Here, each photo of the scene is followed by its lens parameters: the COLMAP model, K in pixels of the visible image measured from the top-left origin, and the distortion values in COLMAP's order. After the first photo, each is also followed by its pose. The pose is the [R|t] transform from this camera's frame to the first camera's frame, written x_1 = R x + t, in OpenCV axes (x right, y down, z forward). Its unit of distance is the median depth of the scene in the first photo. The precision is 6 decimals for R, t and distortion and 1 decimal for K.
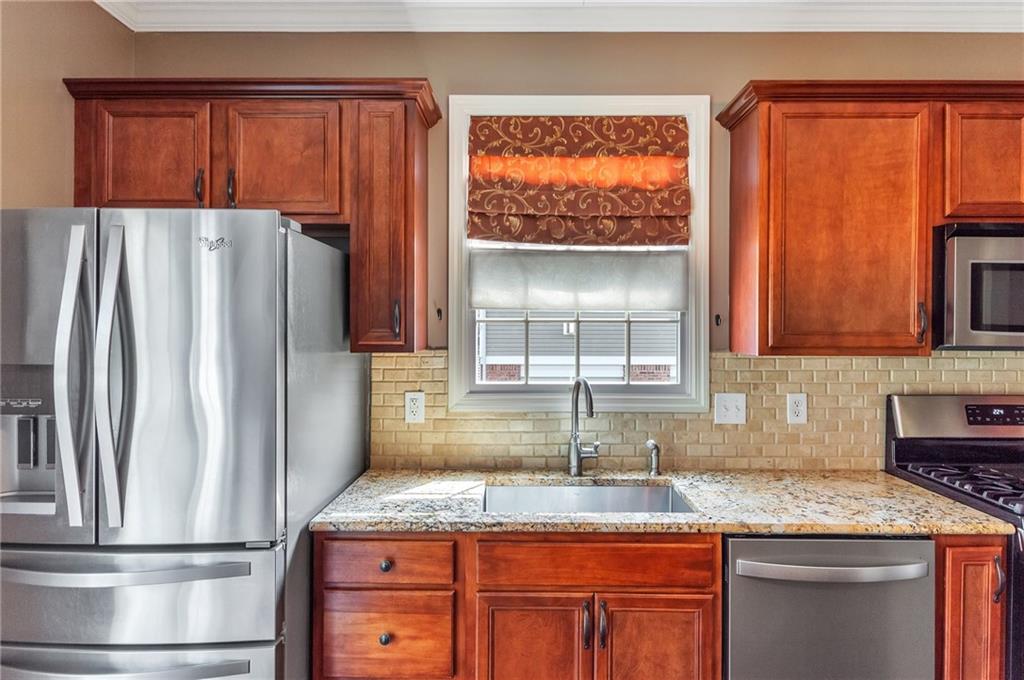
lens RADIAL K [[561.4, 0, 512.0], [0, 561.4, 340.0], [0, 0, 1]] dist [-0.003411, -0.001943]
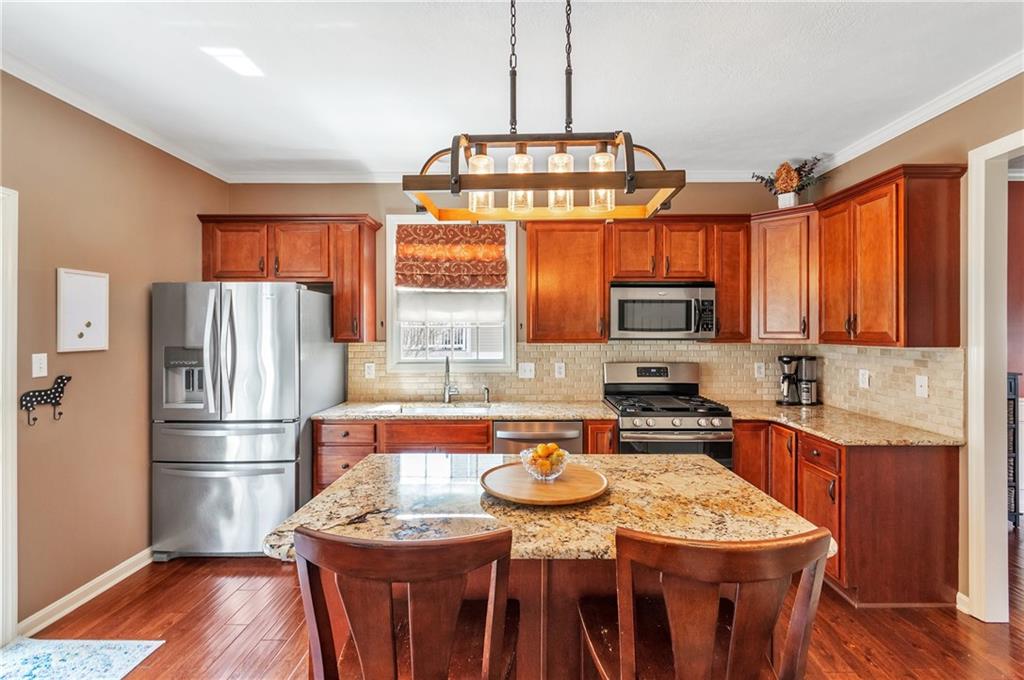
lens RADIAL K [[458.6, 0, 512.0], [0, 458.6, 340.0], [0, 0, 1]] dist [0.000851, 0.000159]
pose [[0.999989, -0.004749, -0.000483, 0.383256], [0.004748, 0.999984, -0.003021, 0.020688], [0.000498, 0.003019, 0.999995, -0.724964]]
